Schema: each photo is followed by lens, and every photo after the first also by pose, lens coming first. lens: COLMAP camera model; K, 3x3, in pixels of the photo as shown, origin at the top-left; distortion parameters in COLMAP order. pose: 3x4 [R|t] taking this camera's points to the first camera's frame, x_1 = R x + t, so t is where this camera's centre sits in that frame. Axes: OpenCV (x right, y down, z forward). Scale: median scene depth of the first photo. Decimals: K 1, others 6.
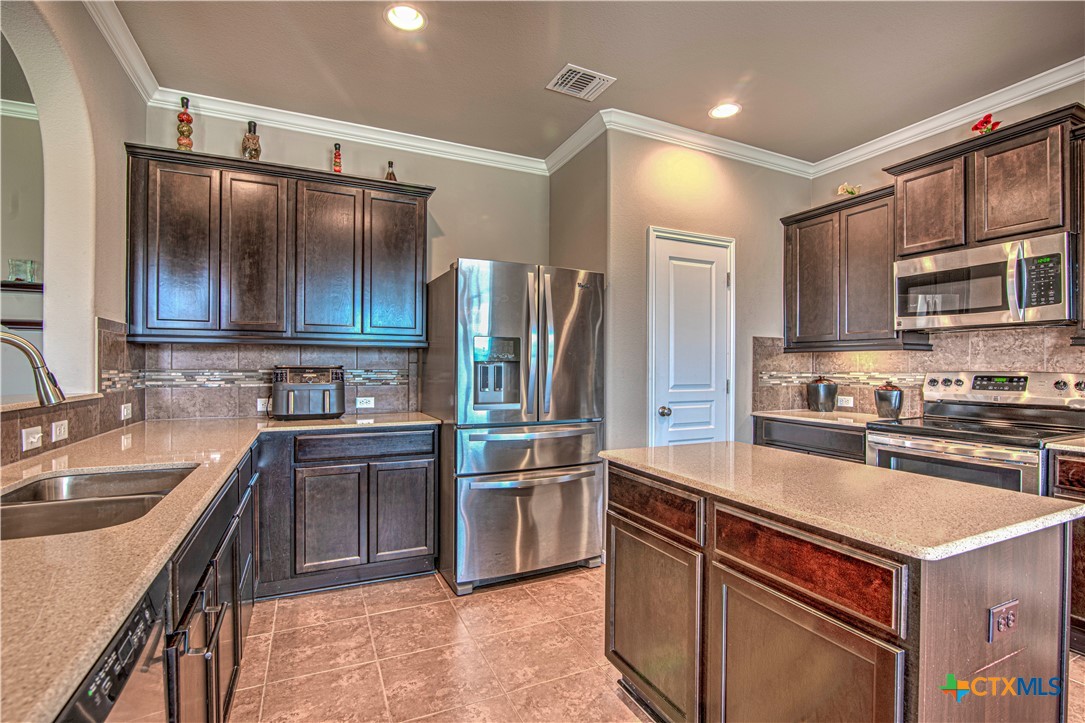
lens RADIAL K [[502.5, 0, 537.6], [0, 502.5, 365.4], [0, 0, 1]] dist [-0.019083, 0.001105]
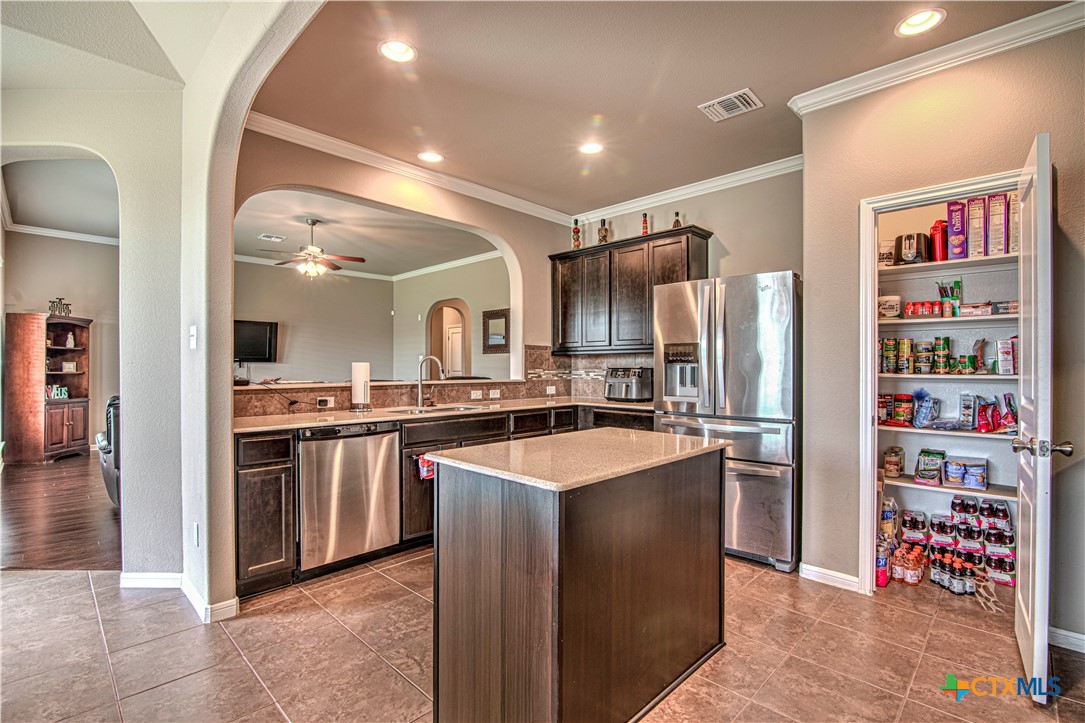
lens RADIAL K [[502.5, 0, 537.6], [0, 502.5, 365.4], [0, 0, 1]] dist [-0.019083, 0.001105]
pose [[0.337664, -0.004873, -0.941254, 0.917172], [-0.000326, 0.999986, -0.005294, 0.004355], [0.941267, 0.002095, 0.337658, 0.233573]]
